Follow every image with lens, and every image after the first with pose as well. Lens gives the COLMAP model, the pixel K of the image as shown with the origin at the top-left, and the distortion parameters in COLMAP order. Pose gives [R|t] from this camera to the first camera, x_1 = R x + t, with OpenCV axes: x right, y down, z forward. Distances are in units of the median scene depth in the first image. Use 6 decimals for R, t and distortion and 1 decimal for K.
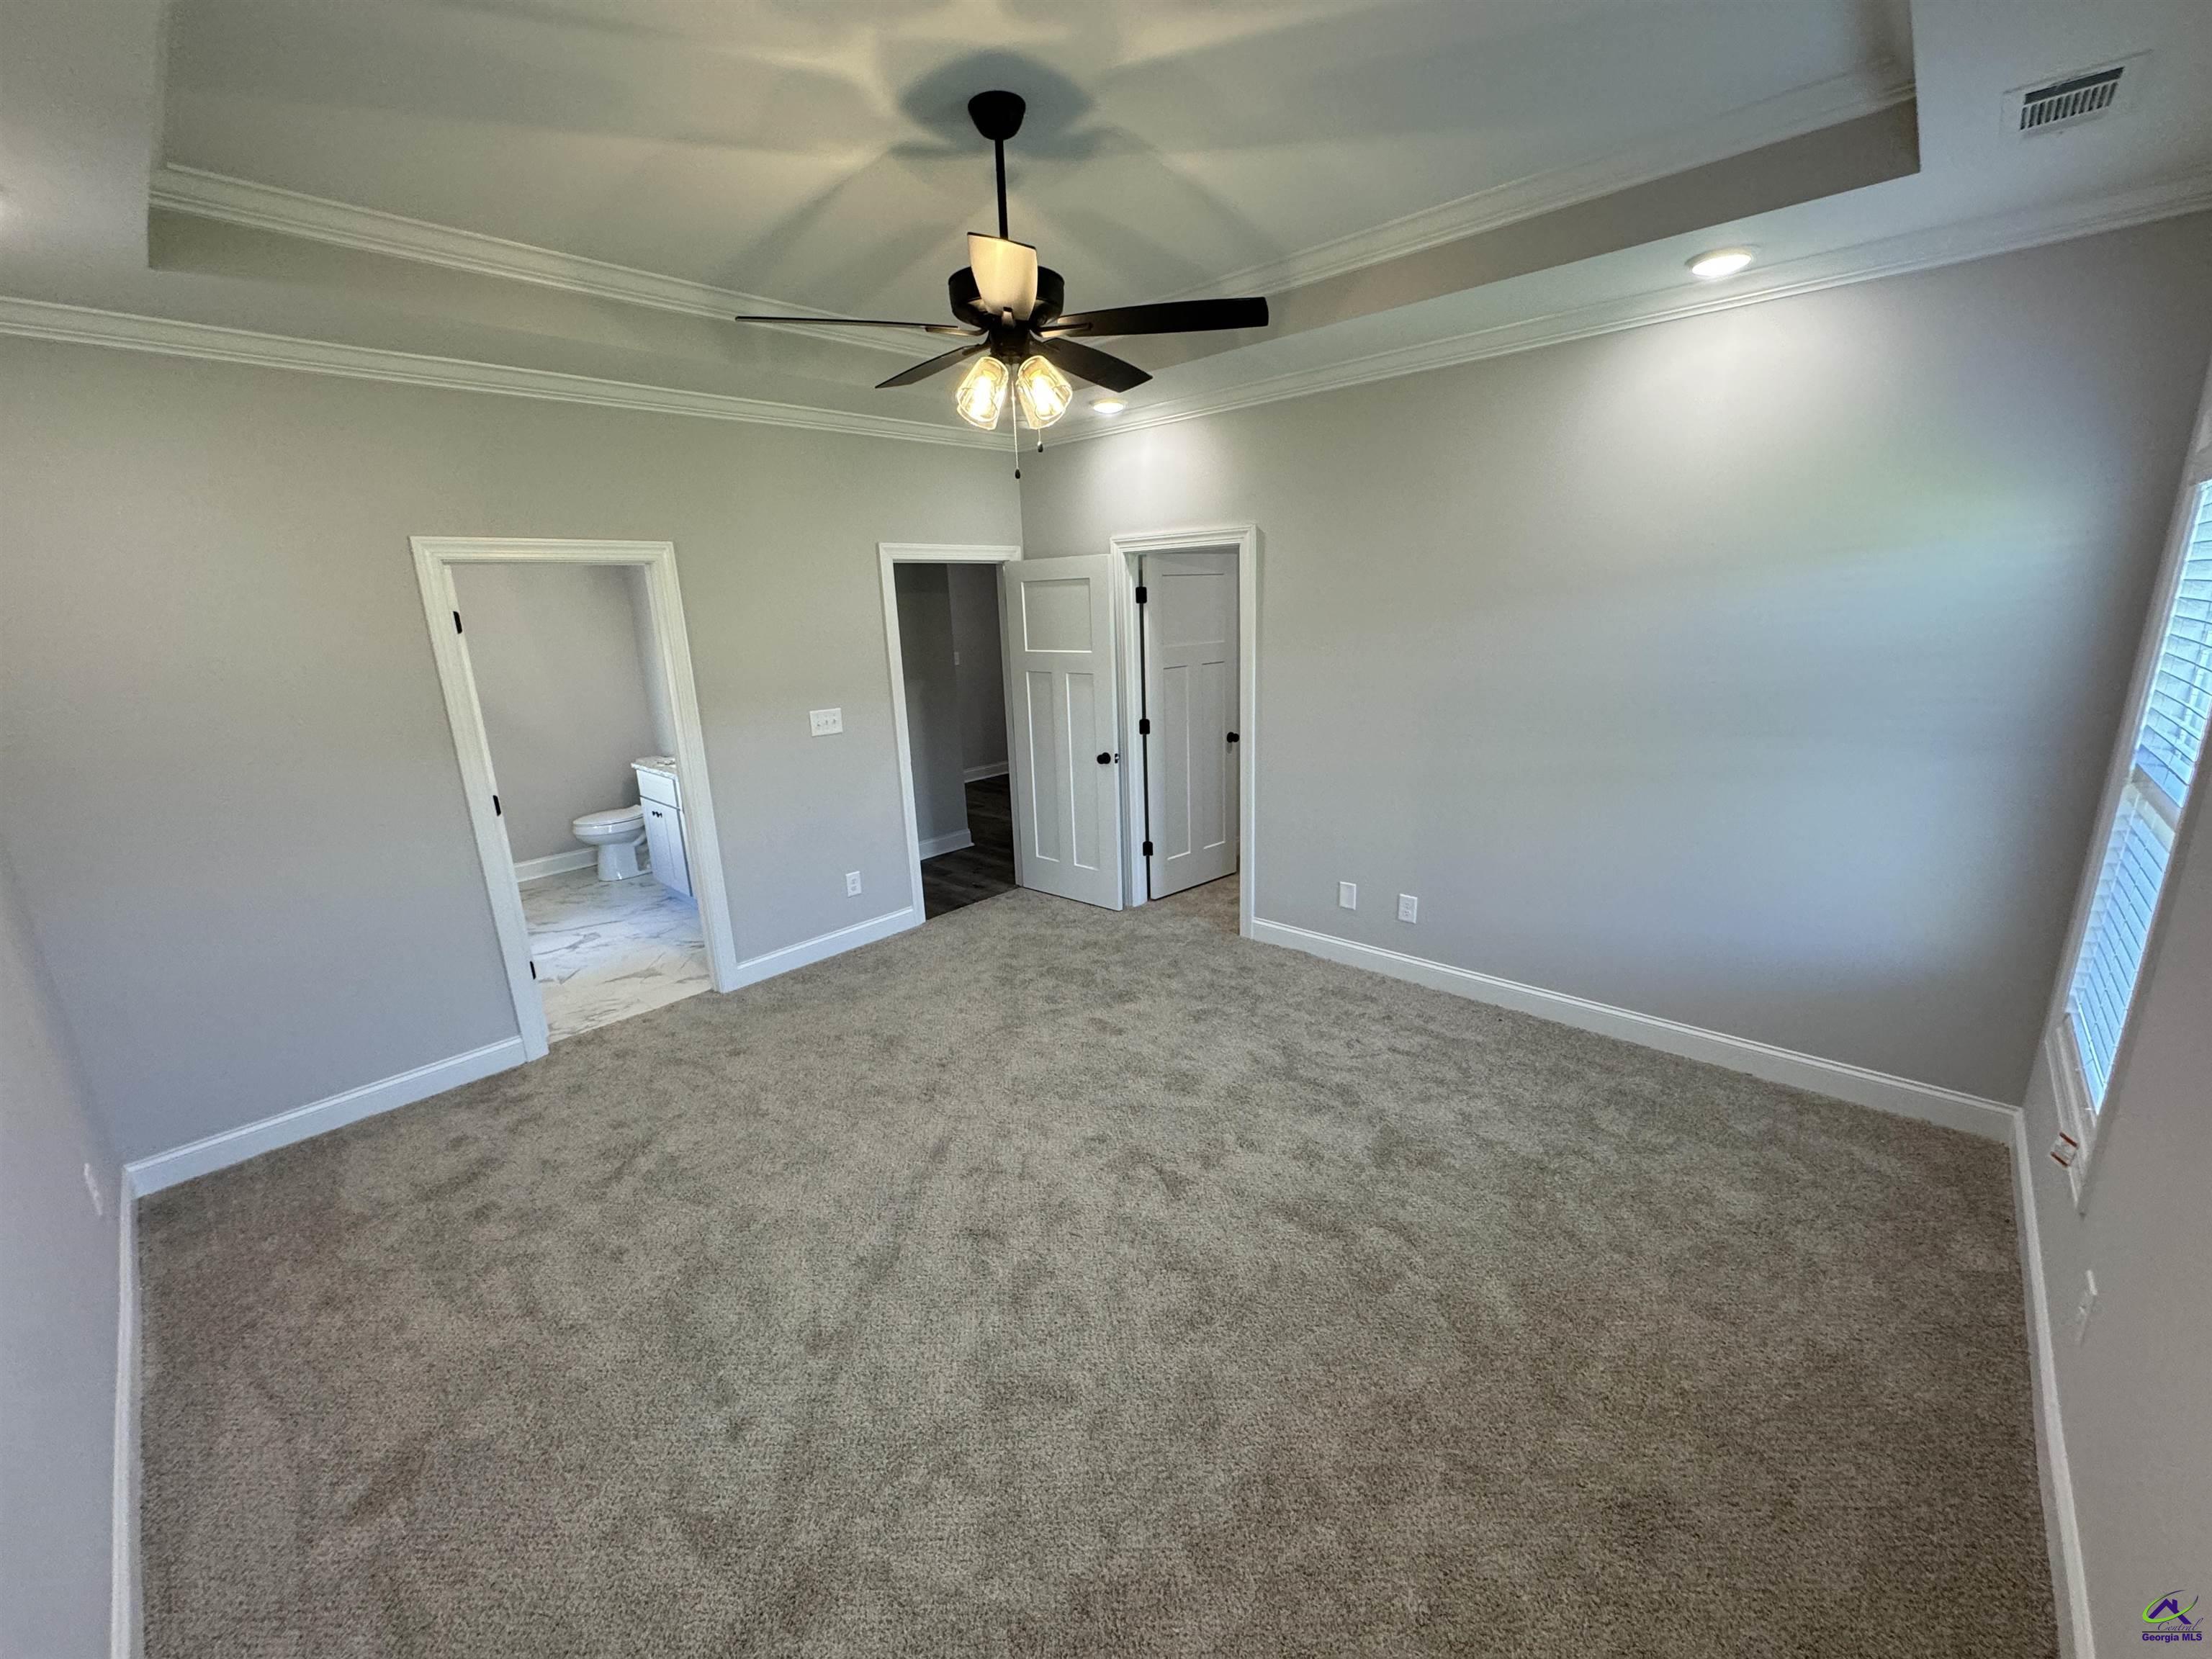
lens RADIAL K [[881.3, 0, 1107.9], [0, 881.3, 824.7], [0, 0, 1]] dist [-0.001692, 0.000238]
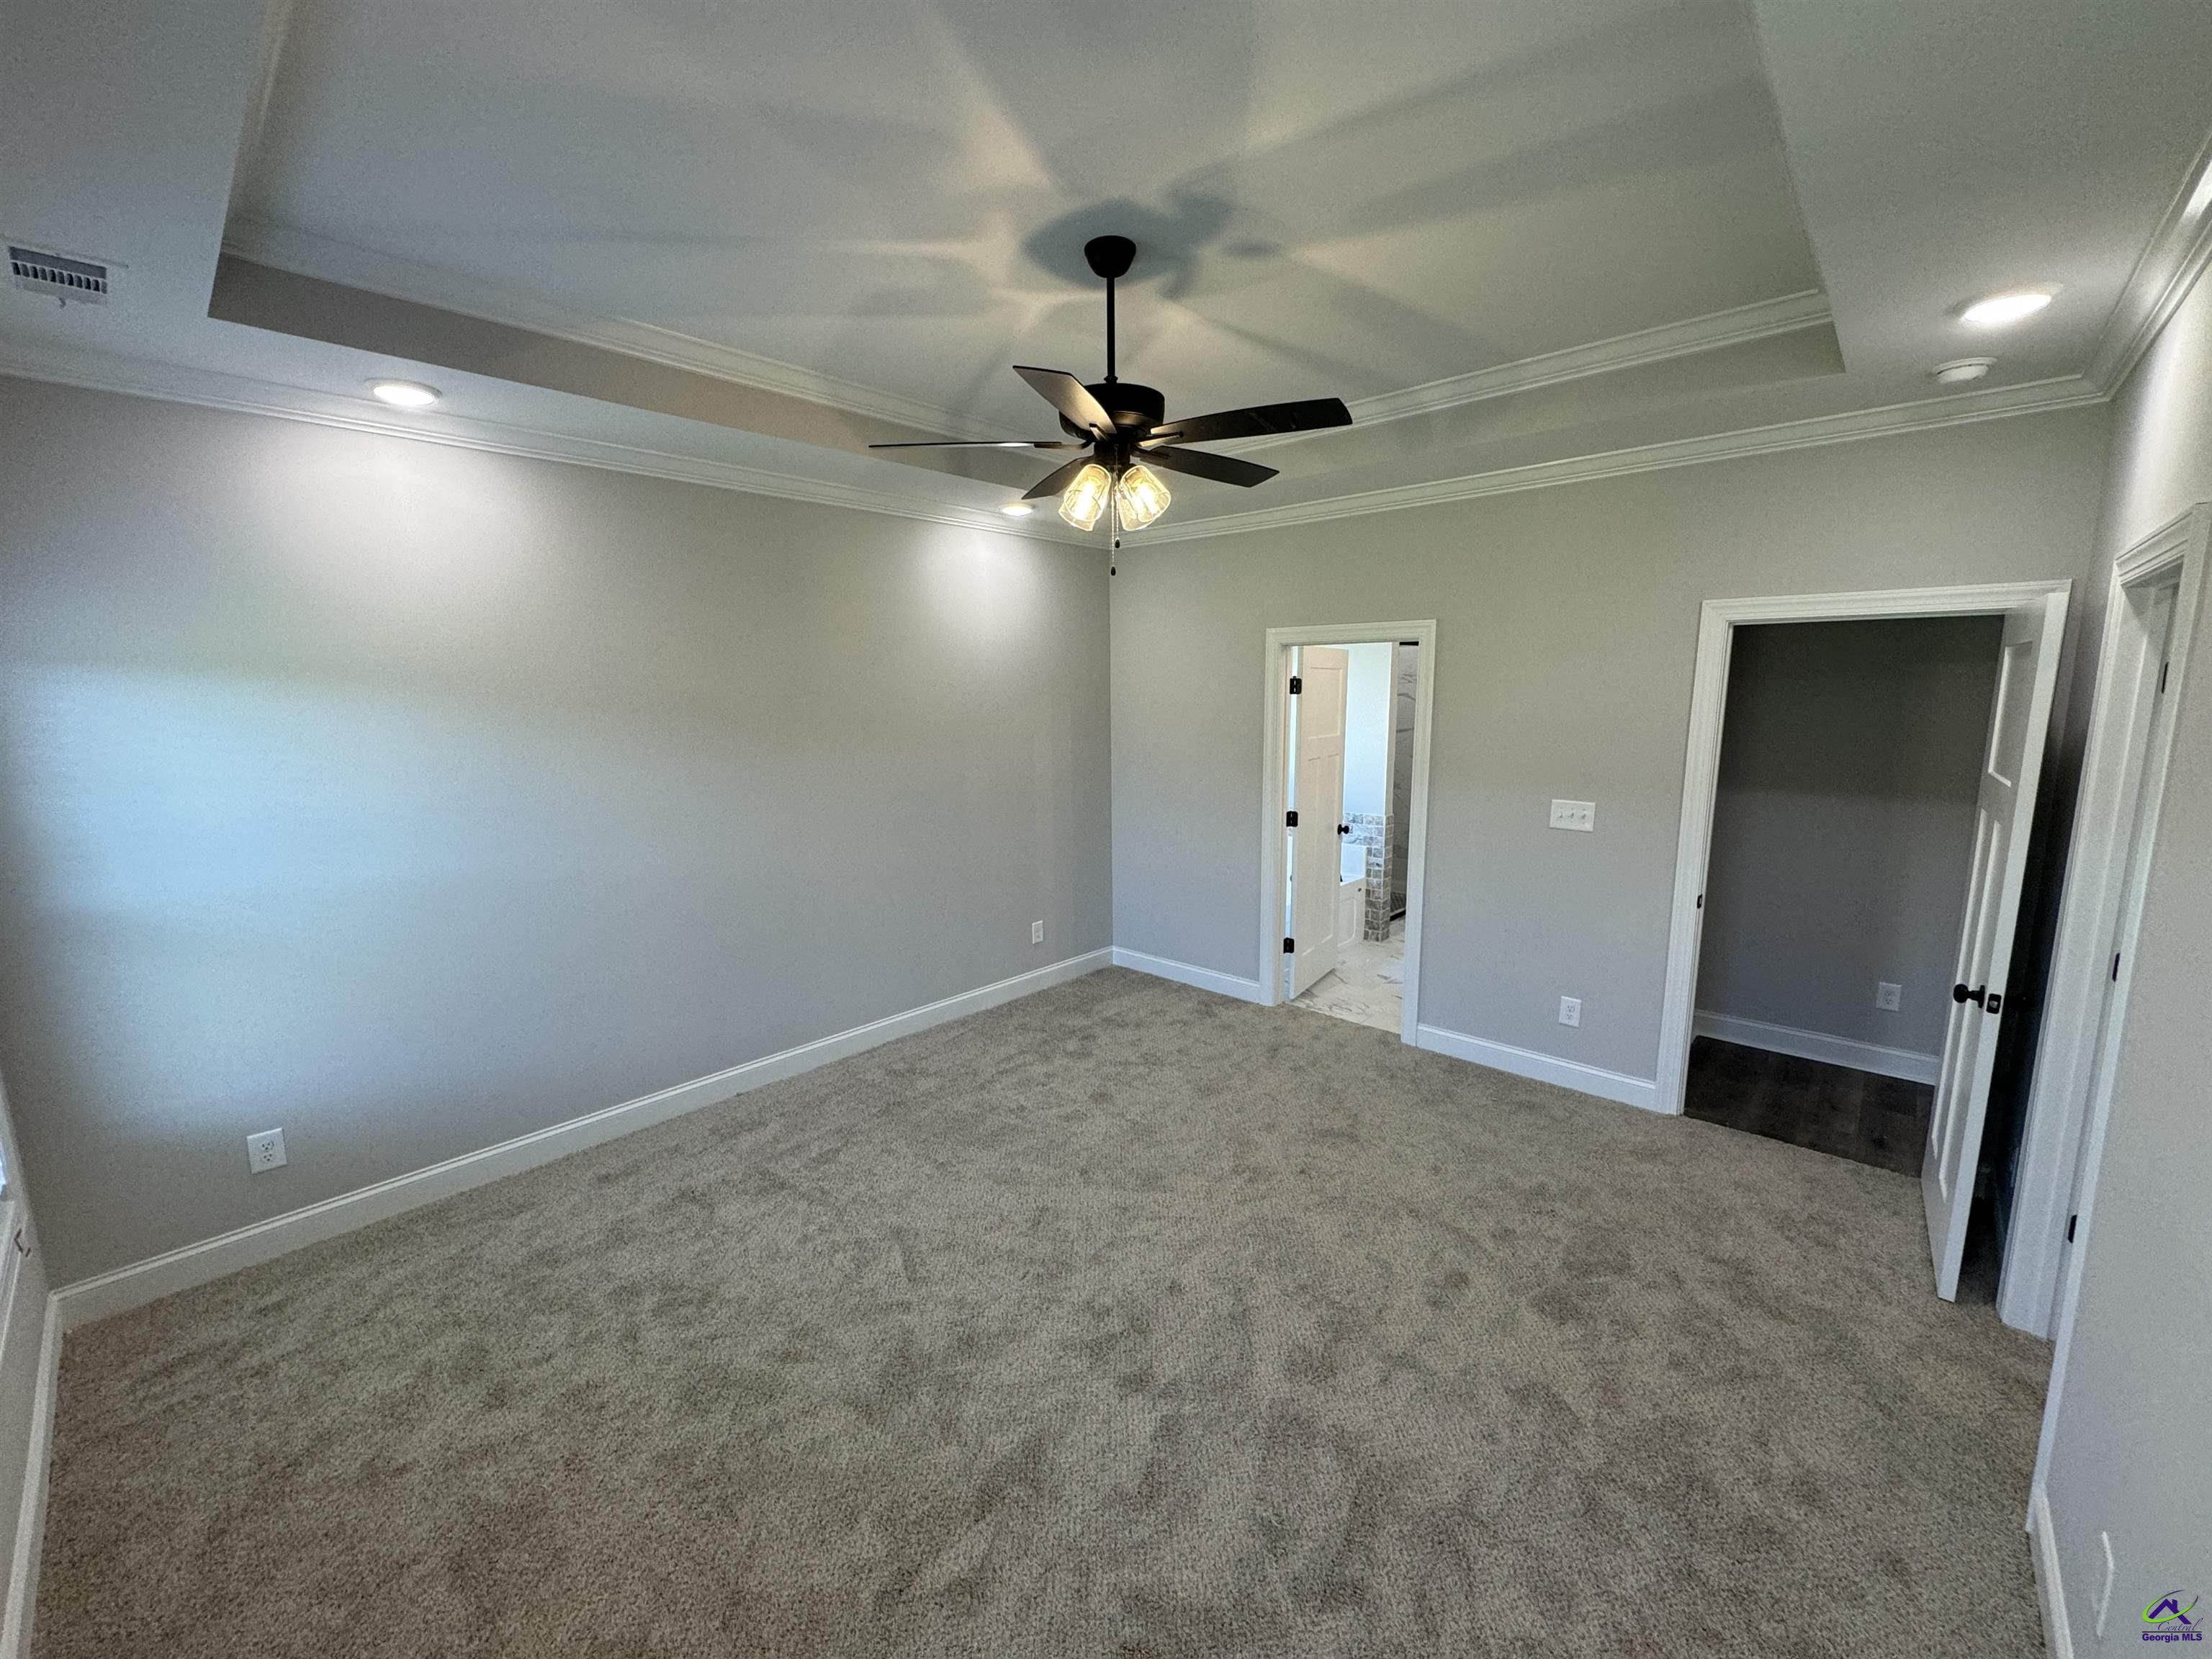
lens RADIAL K [[881.3, 0, 1107.9], [0, 881.3, 824.7], [0, 0, 1]] dist [-0.001692, 0.000238]
pose [[0.006429, 0.190414, -0.981683, 0.661775], [-0.241633, 0.952908, 0.183250, -0.199047], [0.970347, 0.236028, 0.052136, 0.669934]]
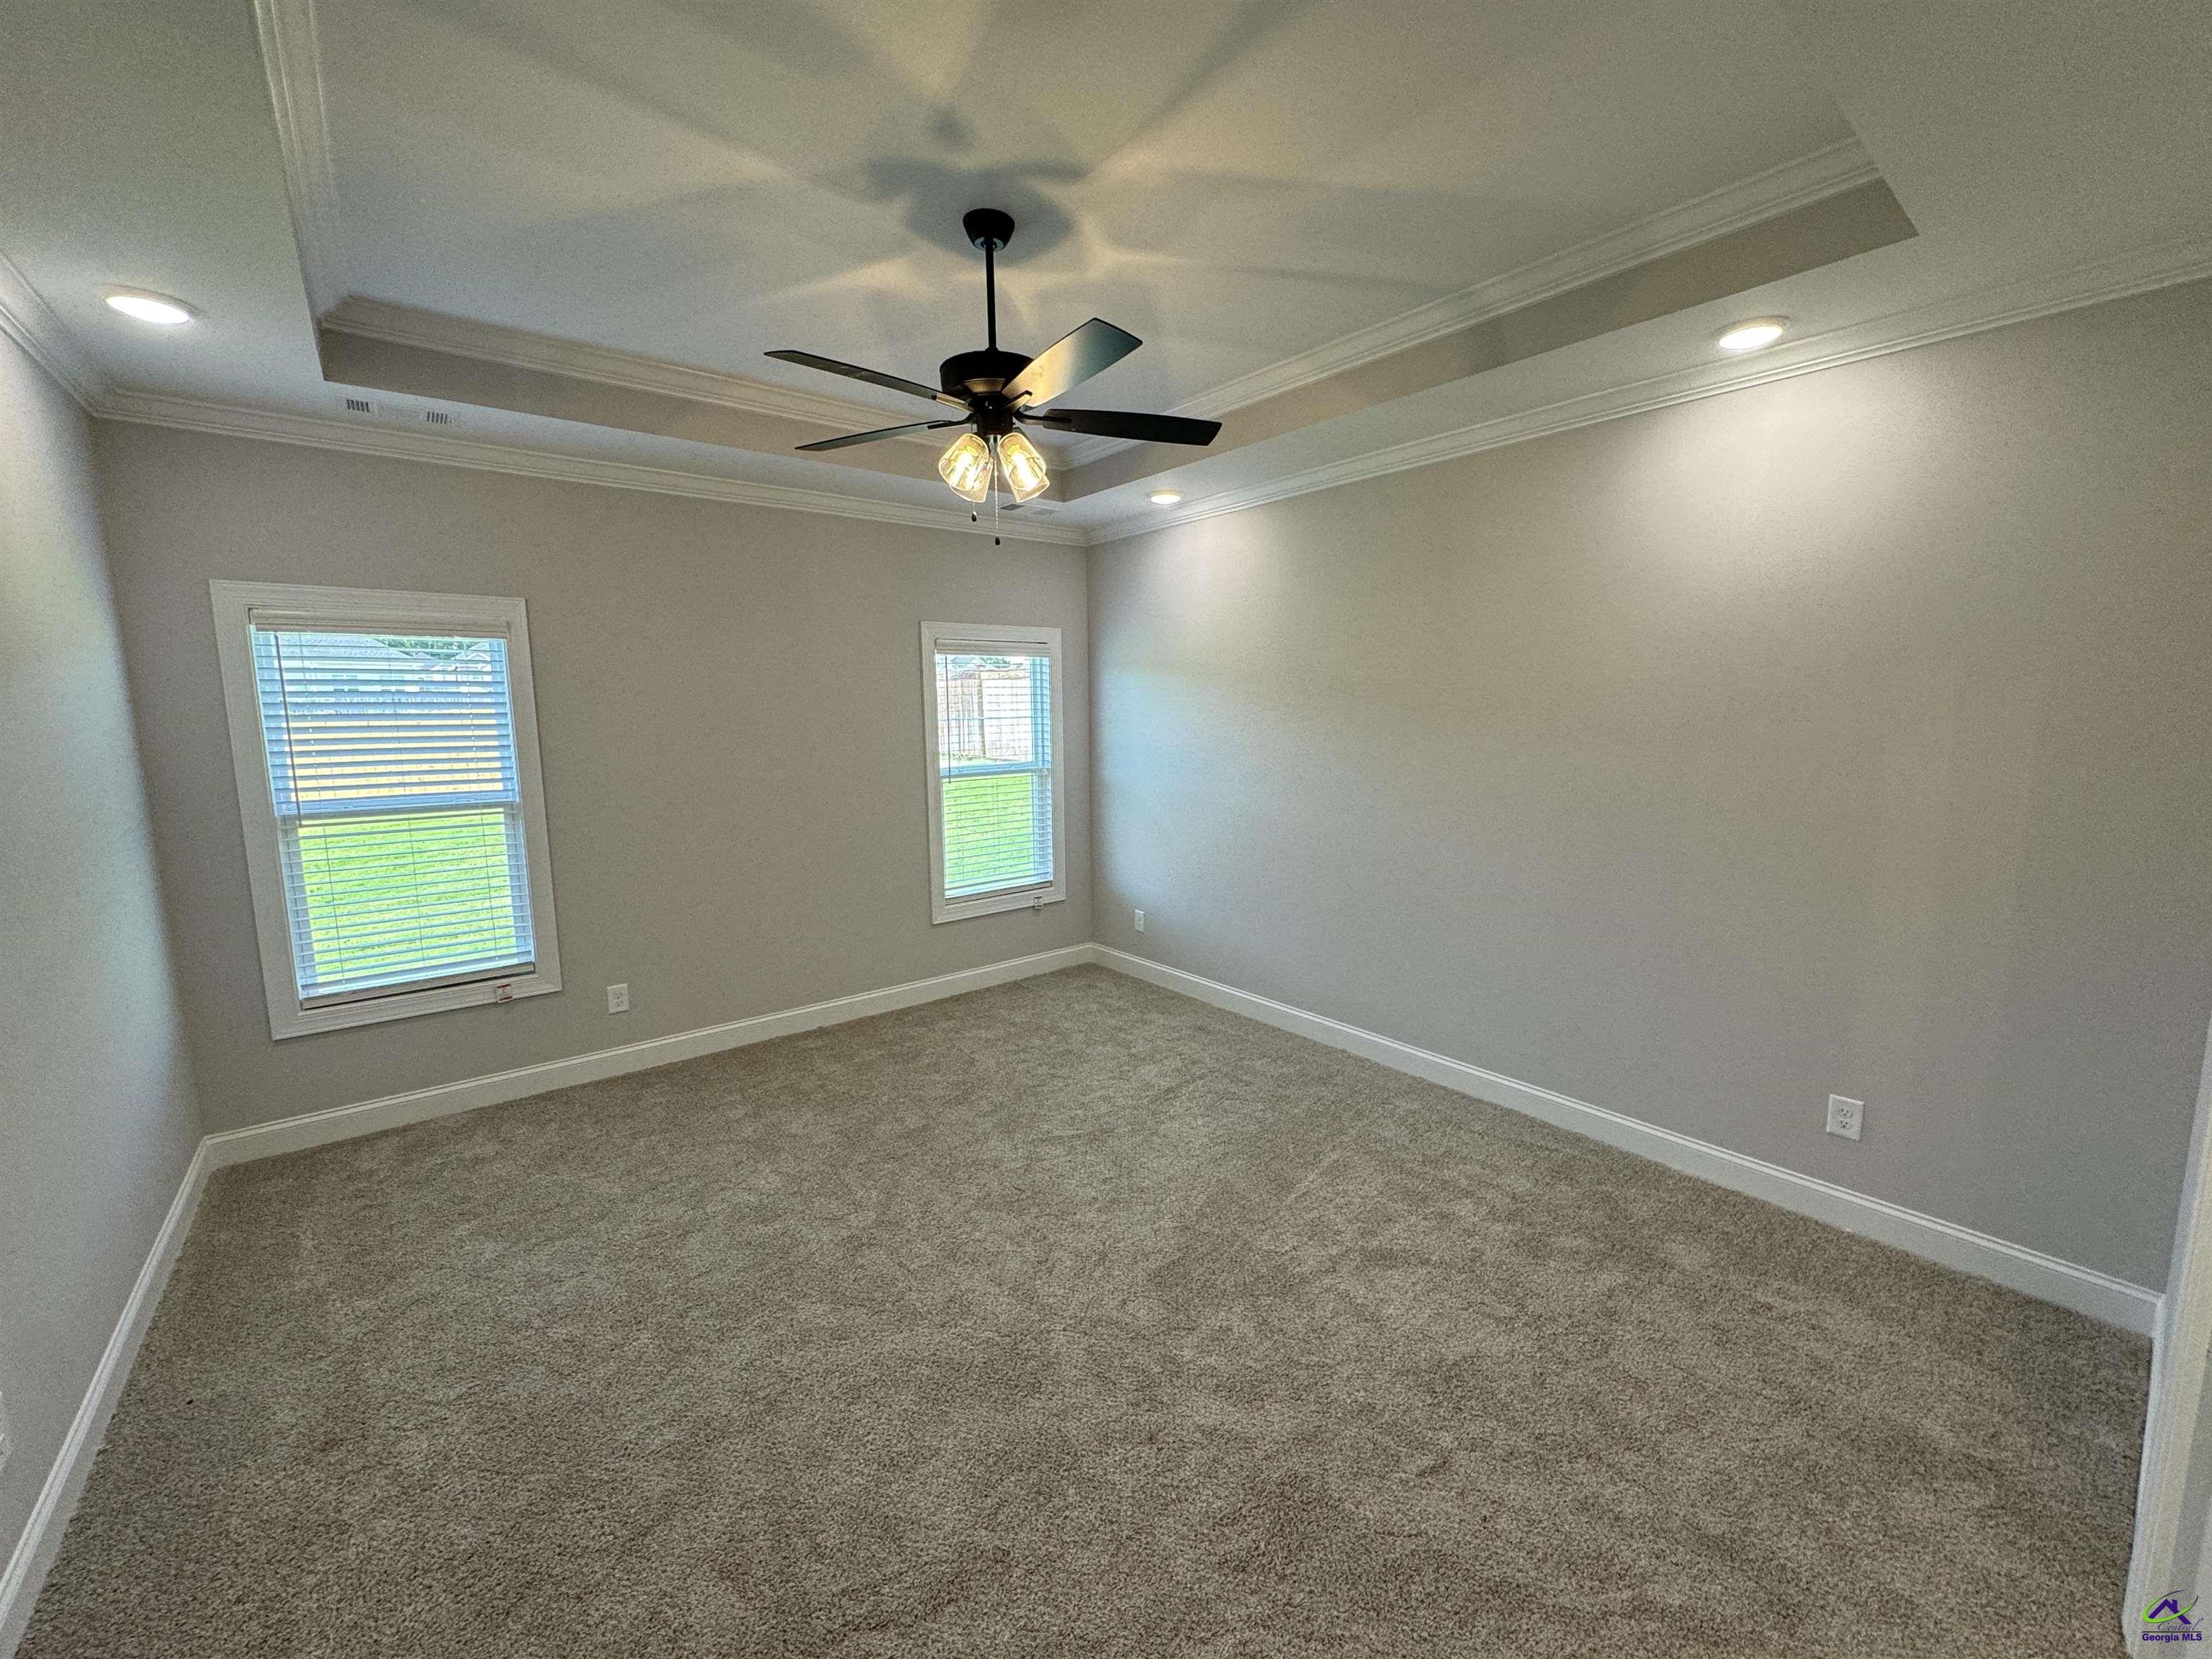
lens RADIAL K [[881.3, 0, 1107.9], [0, 881.3, 824.7], [0, 0, 1]] dist [-0.001692, 0.000238]
pose [[-0.988463, 0.025394, 0.149316, -0.256405], [0.079193, 0.927002, 0.366600, -0.304164], [-0.129107, 0.374195, -0.918319, 1.388393]]
